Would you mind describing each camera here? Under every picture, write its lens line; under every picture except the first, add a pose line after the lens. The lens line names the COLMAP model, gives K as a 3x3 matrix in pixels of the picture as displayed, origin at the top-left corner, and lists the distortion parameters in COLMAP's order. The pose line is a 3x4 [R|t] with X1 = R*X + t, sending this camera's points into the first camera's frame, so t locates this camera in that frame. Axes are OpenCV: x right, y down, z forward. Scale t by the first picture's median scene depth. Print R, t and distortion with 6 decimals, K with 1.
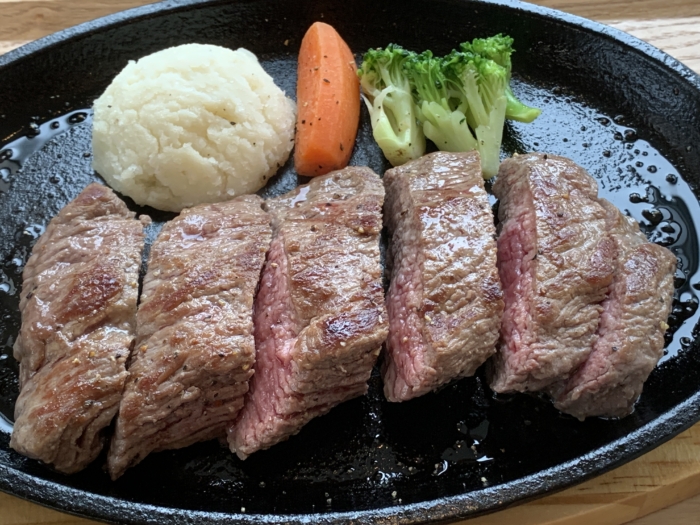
lens RADIAL K [[1072.7, 0, 355.0], [0, 1072.7, 262.2], [0, 0, 1]] dist [0.096462, 0.000000]
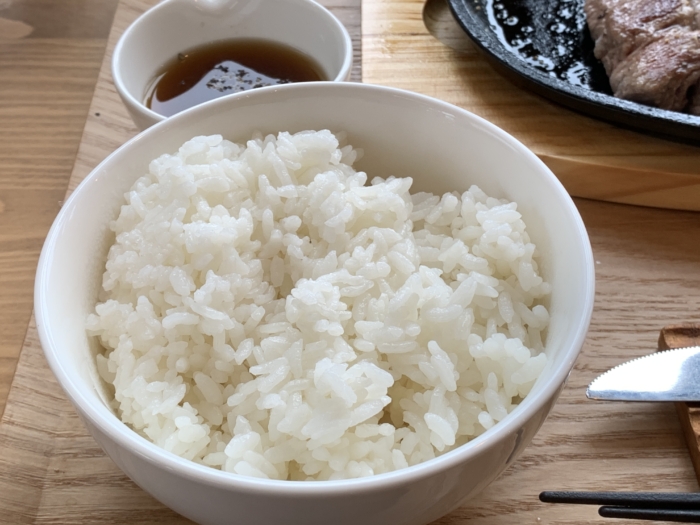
lens RADIAL K [[1072.7, 0, 348.0], [0, 1072.7, 266.0], [0, 0, 1]] dist [0.096462, 0.000000]
pose [[0.996717, 0.036756, -0.072145, -0.517027], [-0.041819, 0.996673, -0.069963, 0.458808], [0.069334, 0.072750, 0.994937, -0.349650]]
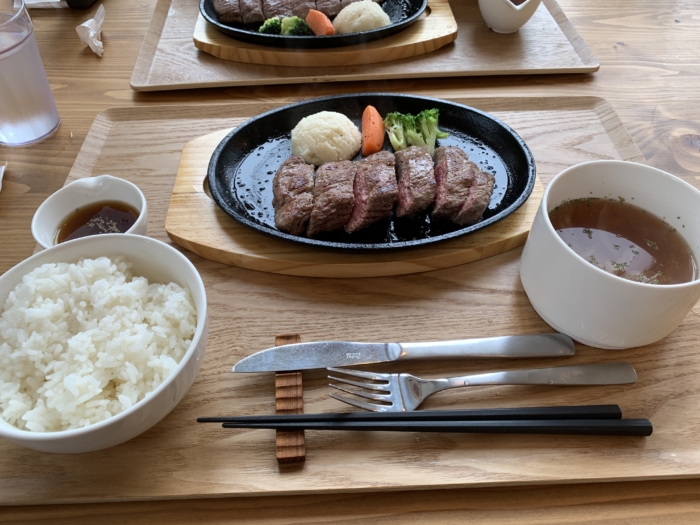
lens RADIAL K [[530.2, 0, 346.6], [0, 530.2, 261.0], [0, 0, 1]] dist [0.007689, -0.002329]
pose [[0.999793, 0.011010, -0.017124, -0.082165], [-0.011726, 0.999037, -0.042286, 0.303914], [0.016642, 0.042478, 0.998959, -0.460344]]
